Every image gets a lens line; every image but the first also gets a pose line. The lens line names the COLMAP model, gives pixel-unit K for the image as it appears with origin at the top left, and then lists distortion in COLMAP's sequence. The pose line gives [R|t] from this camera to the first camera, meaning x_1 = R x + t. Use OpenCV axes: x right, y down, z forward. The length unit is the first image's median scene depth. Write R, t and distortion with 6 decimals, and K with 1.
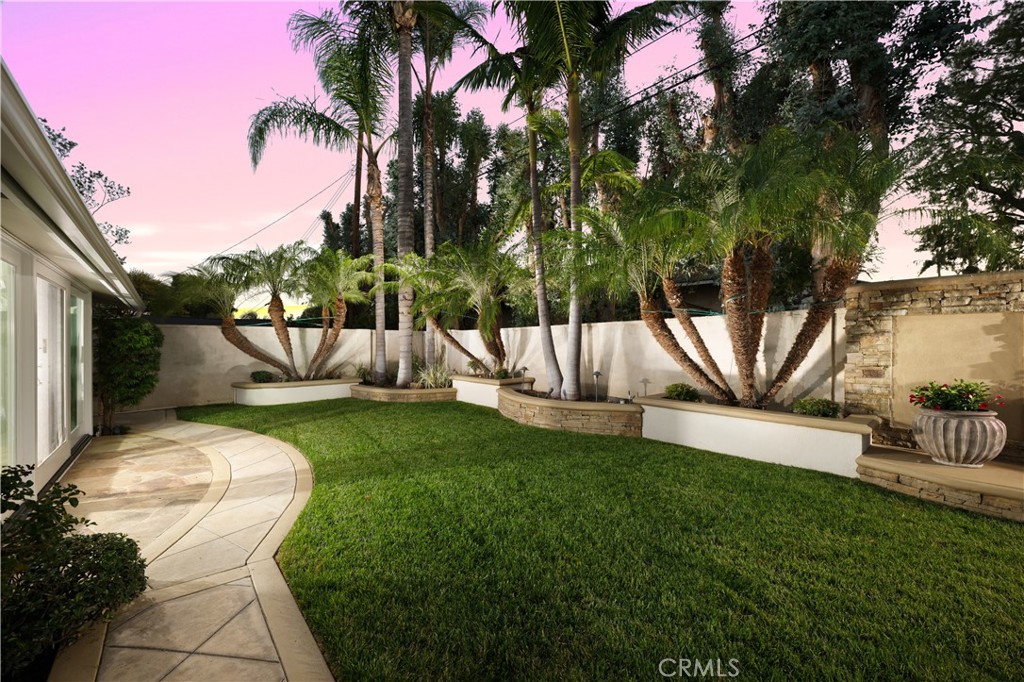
lens RADIAL K [[406.4, 0, 512.0], [0, 406.4, 341.0], [0, 0, 1]] dist [0.001367, 0.000042]
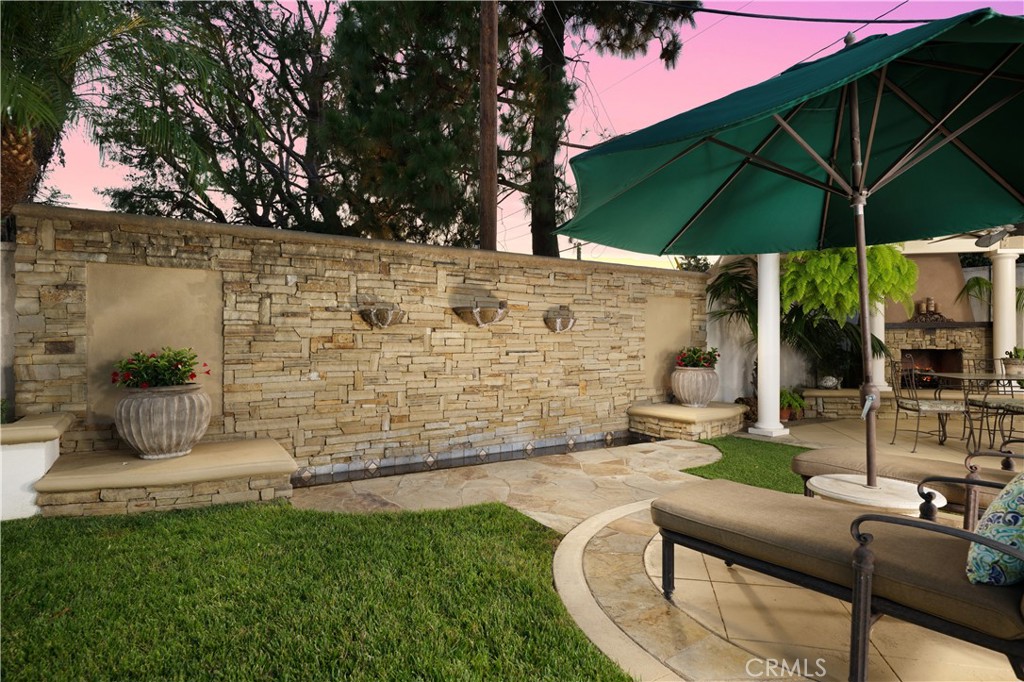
lens RADIAL K [[547.8, 0, 512.0], [0, 547.8, 341.0], [0, 0, 1]] dist [0.000088, 0.000061]
pose [[0.147846, -0.006879, 0.988986, 0.150969], [0.001900, 0.999976, 0.006671, 0.074802], [-0.989009, 0.000893, 0.147856, 0.184588]]
